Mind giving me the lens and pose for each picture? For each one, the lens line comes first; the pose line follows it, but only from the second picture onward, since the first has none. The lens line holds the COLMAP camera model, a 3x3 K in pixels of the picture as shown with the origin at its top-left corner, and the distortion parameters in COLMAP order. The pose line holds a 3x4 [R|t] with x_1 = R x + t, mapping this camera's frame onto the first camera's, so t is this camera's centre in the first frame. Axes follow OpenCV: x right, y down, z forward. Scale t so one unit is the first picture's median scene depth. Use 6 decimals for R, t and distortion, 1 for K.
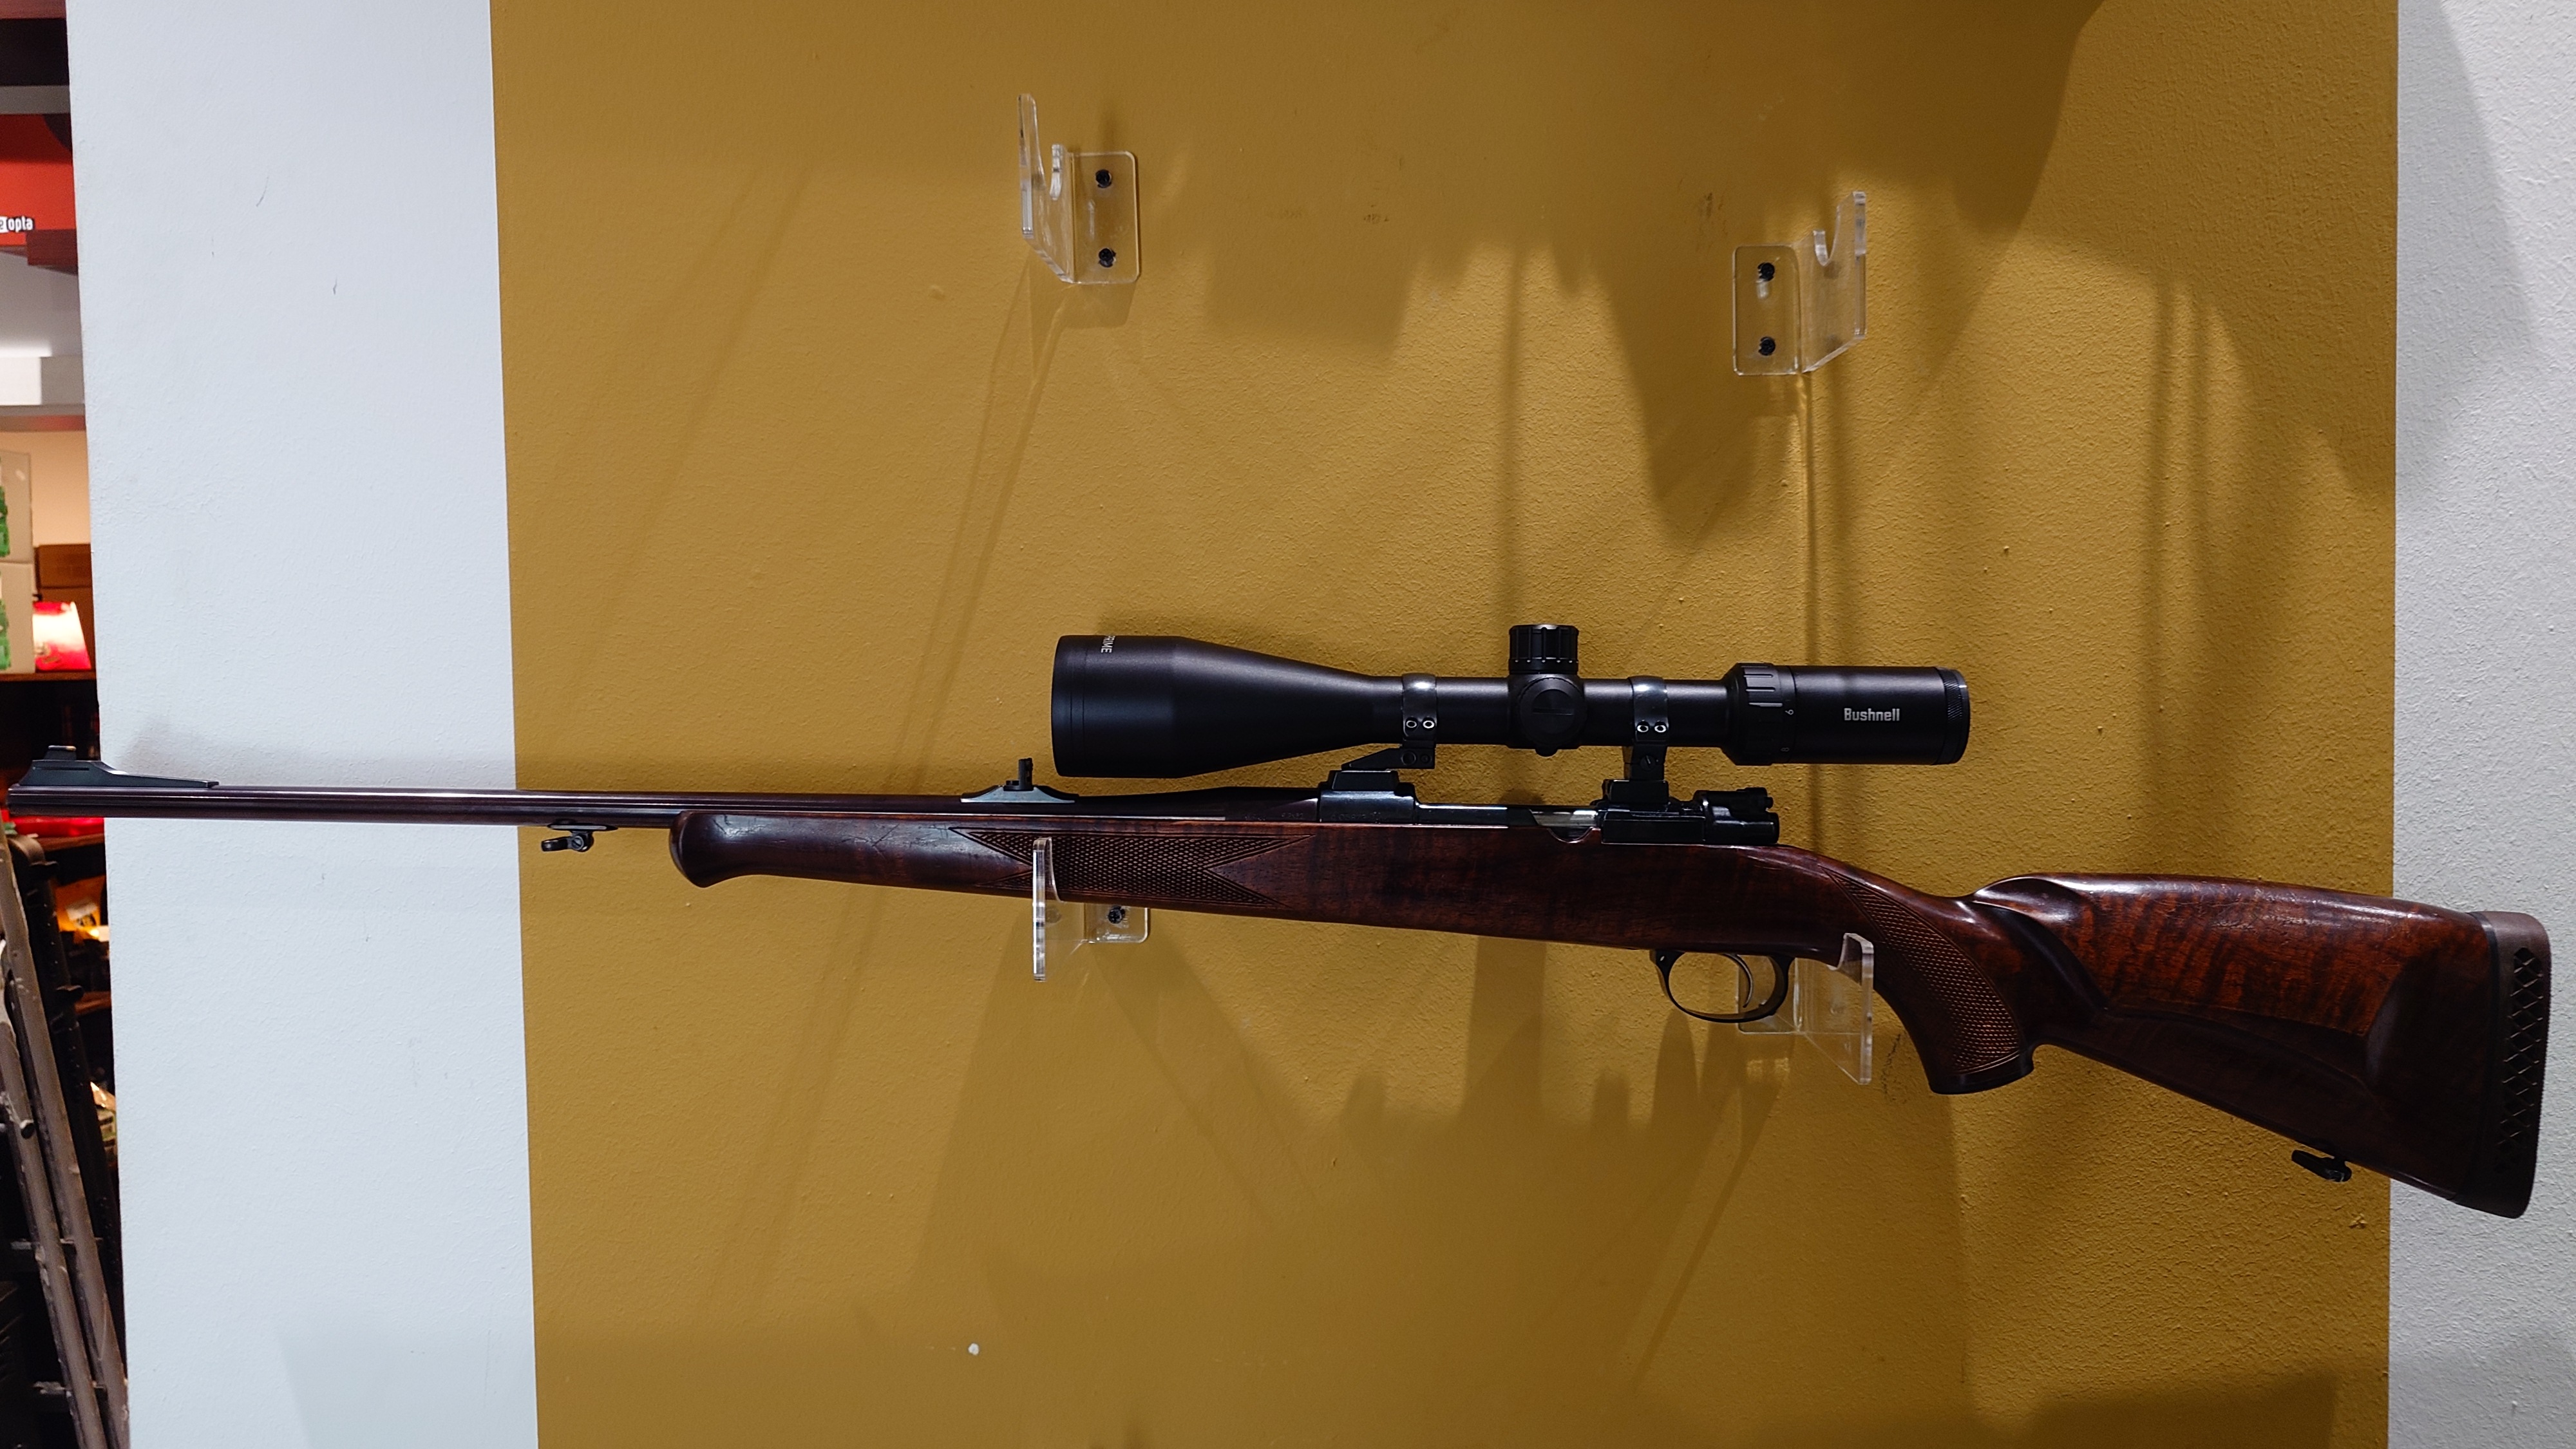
lens RADIAL K [[1845.5, 0, 1307.8], [0, 1845.5, 735.3], [0, 0, 1]] dist [-0.000092, -0.003246]
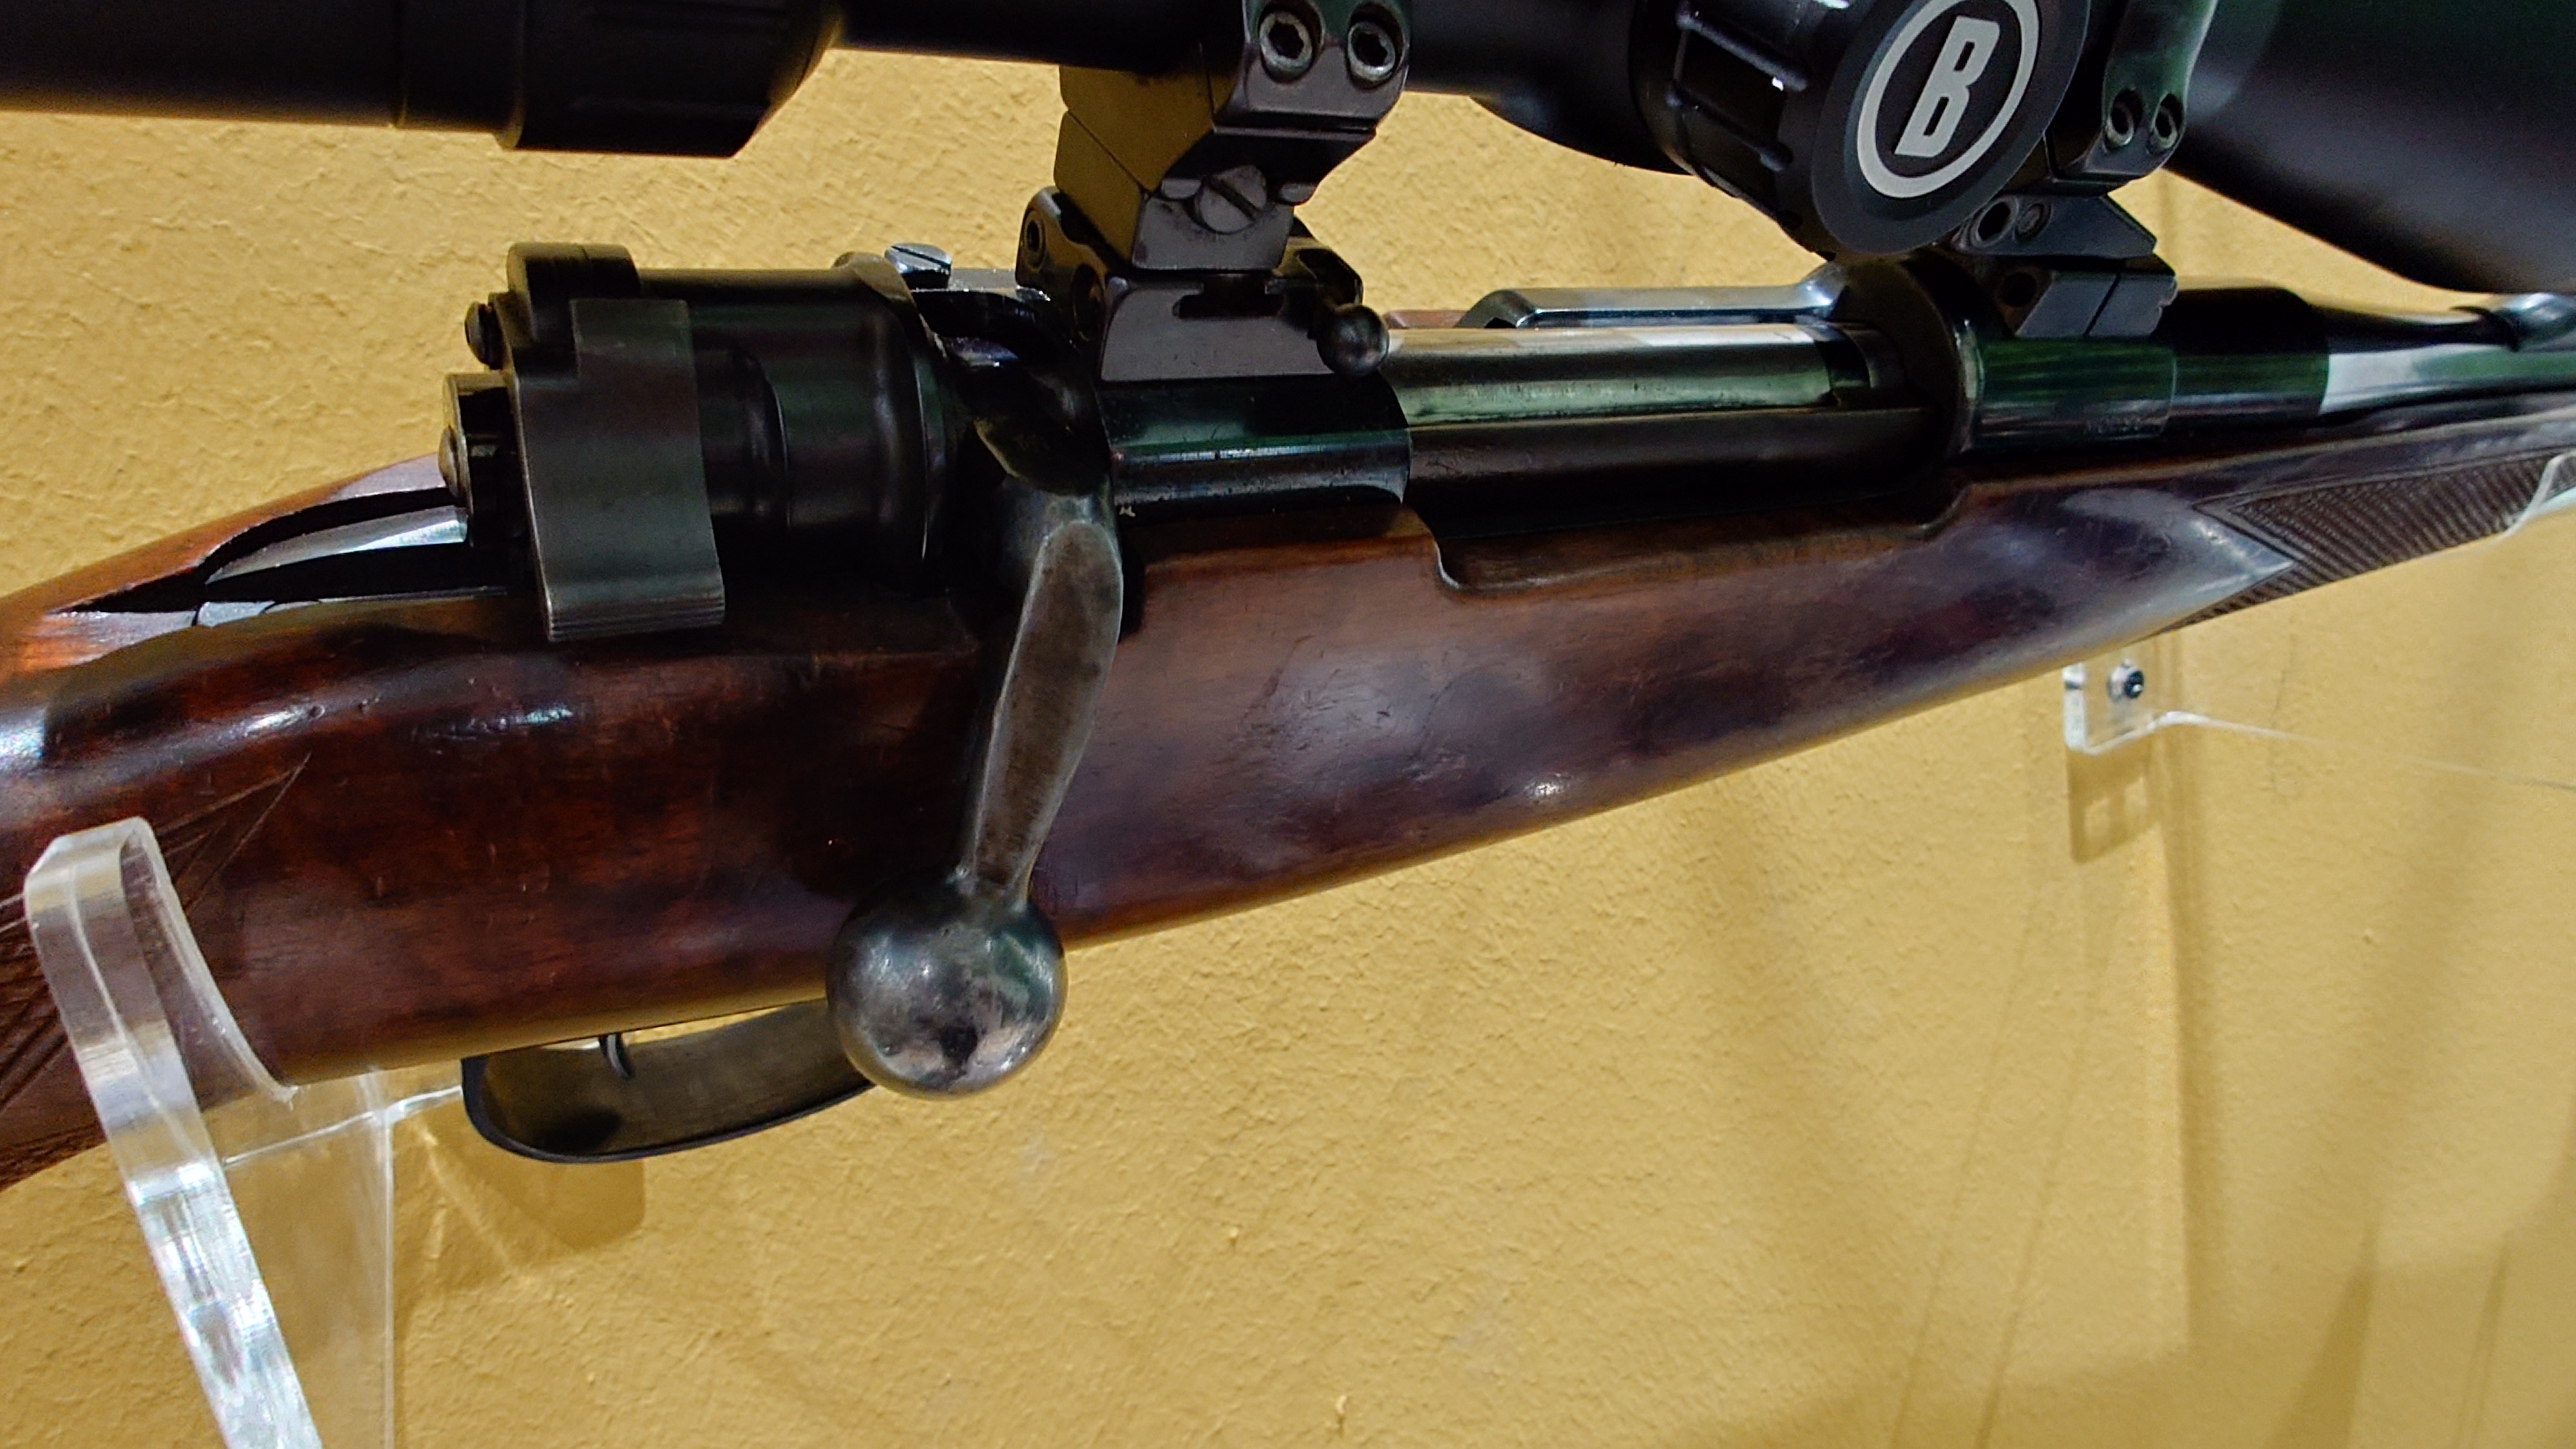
lens RADIAL K [[1704.8, 0, 1295.6], [0, 1704.8, 713.1], [0, 0, 1]] dist [-0.001842, -0.001199]
pose [[0.849970, -0.264692, 0.455510, -0.109473], [0.176521, 0.957730, 0.227143, 0.026577], [-0.496378, -0.112657, 0.860765, 0.752558]]
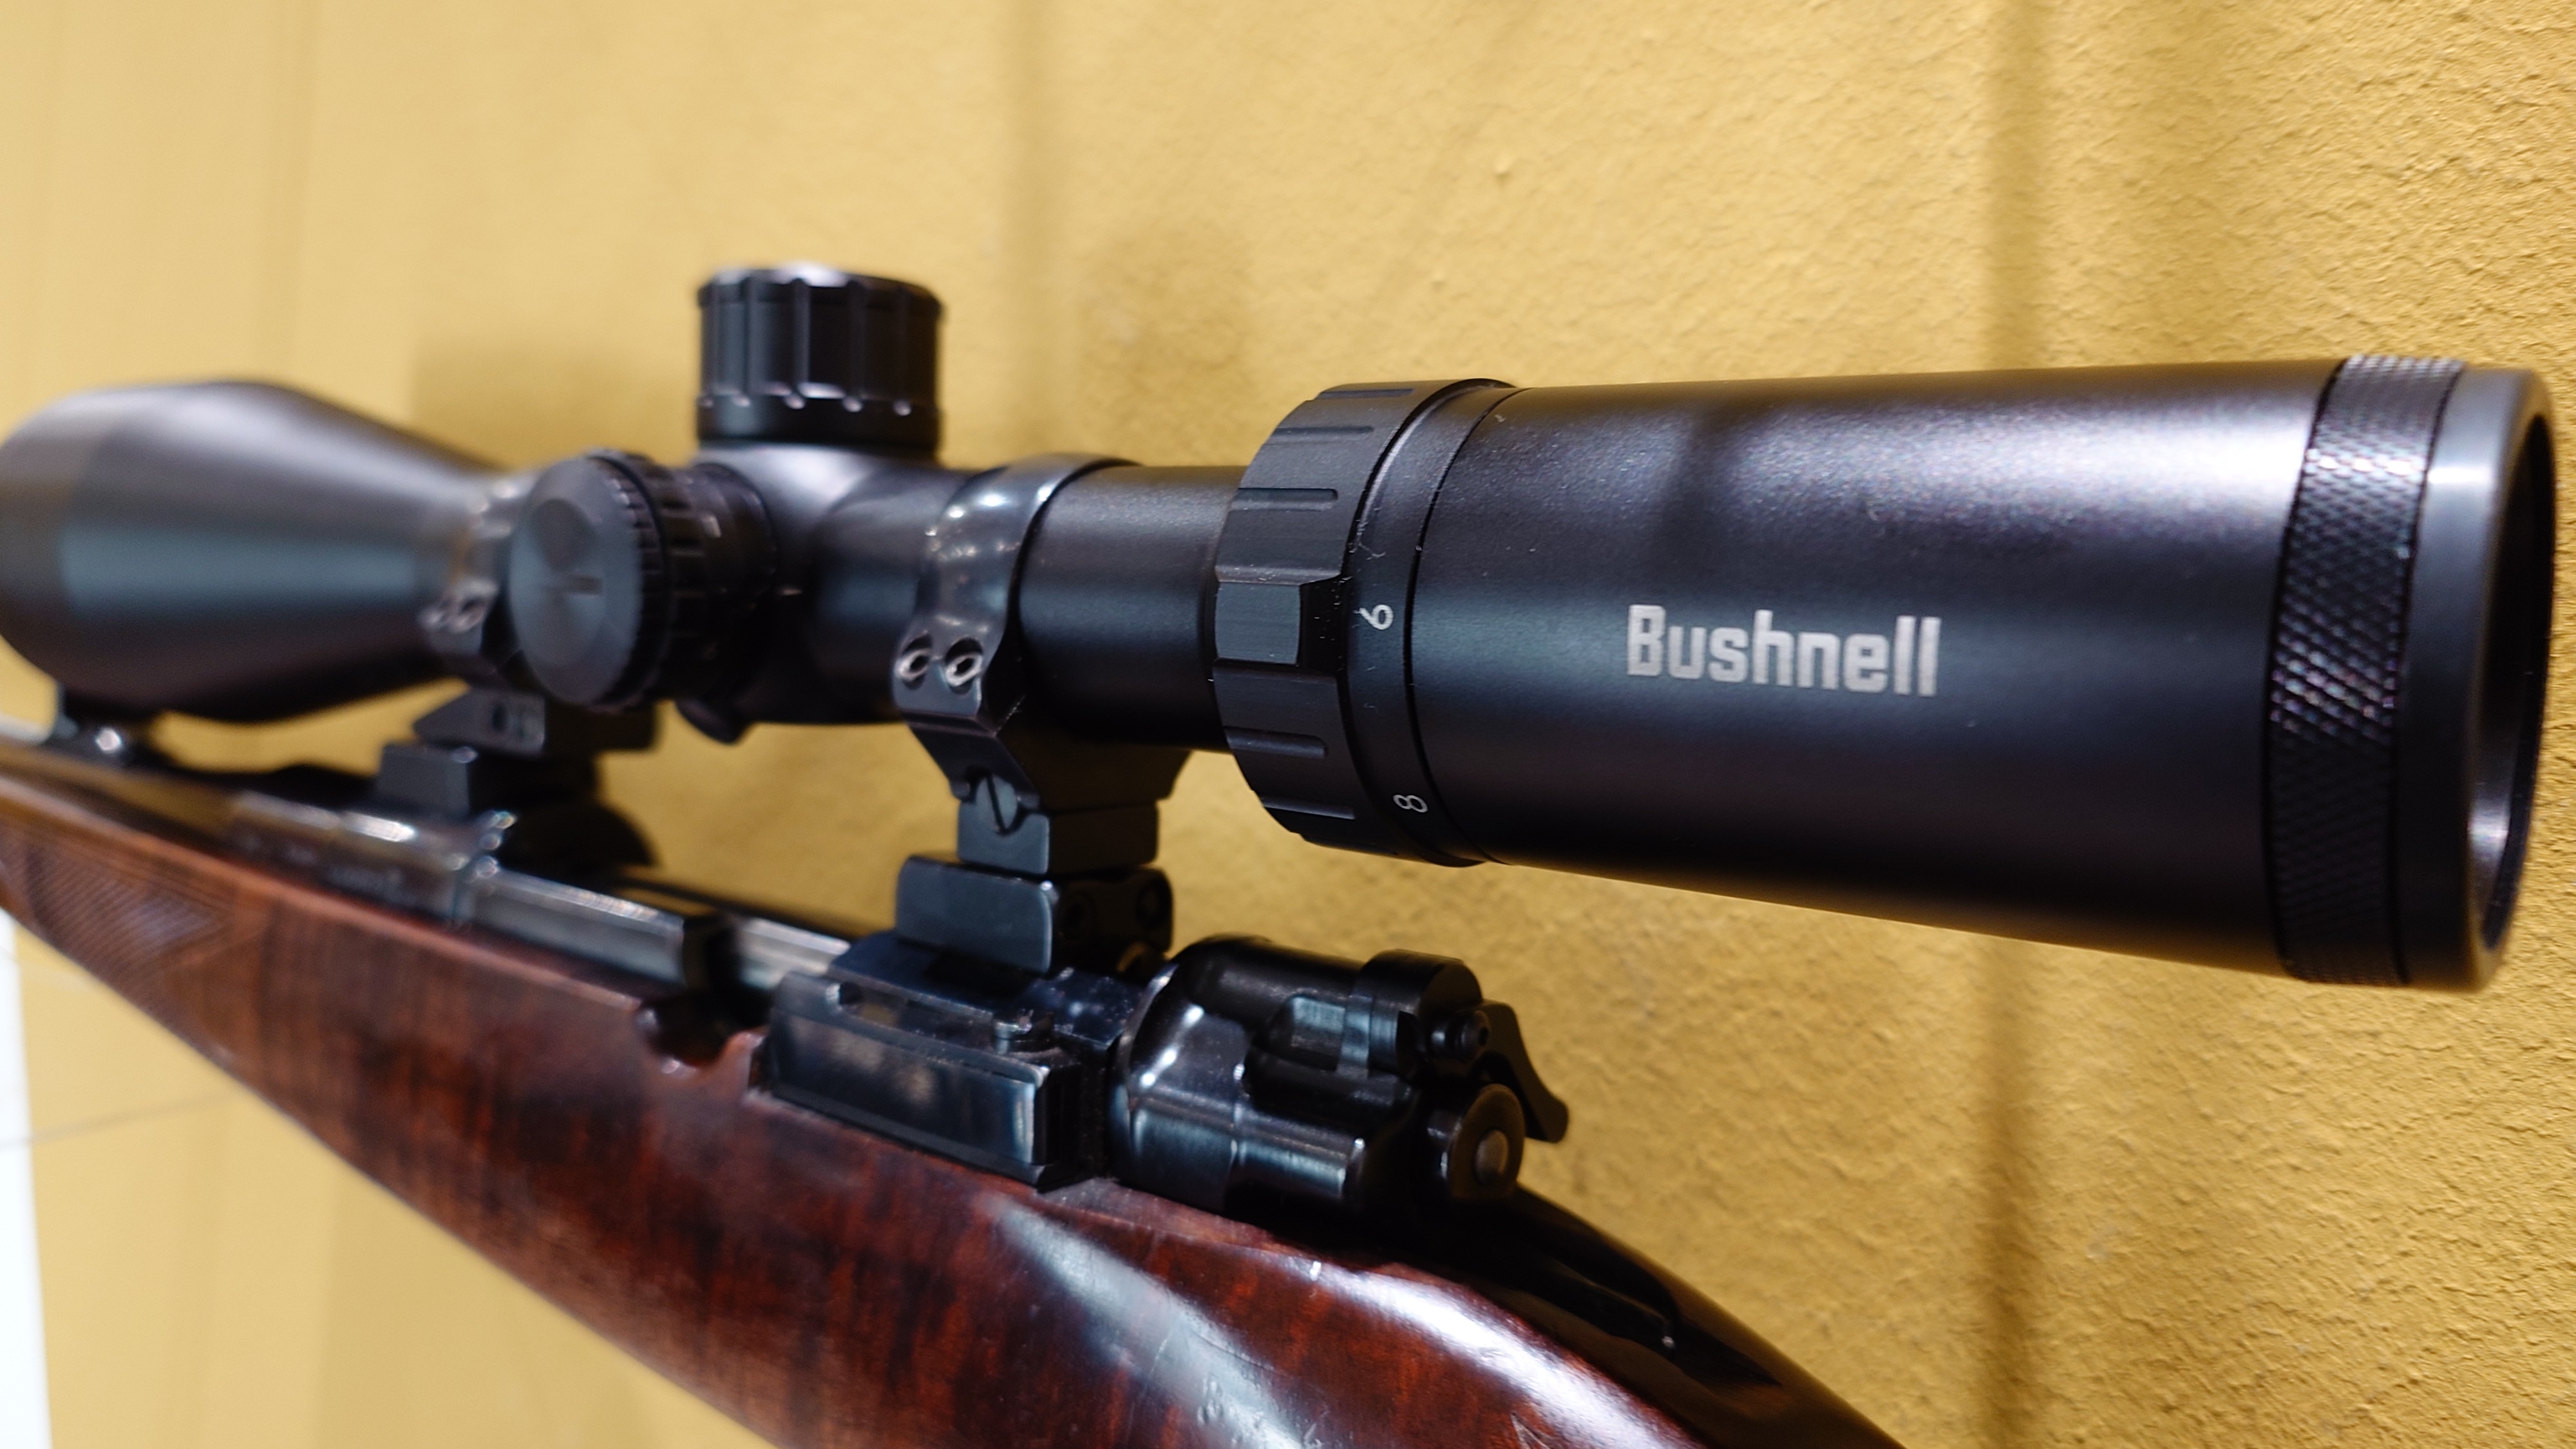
lens RADIAL K [[1845.5, 0, 1283.5], [0, 1845.5, 704.8], [0, 0, 1]] dist [-0.000092, -0.003246]
pose [[0.791472, 0.065229, -0.607715, 0.341959], [-0.031696, 0.997331, 0.065769, -0.014608], [0.610383, -0.032793, 0.791427, 0.777231]]
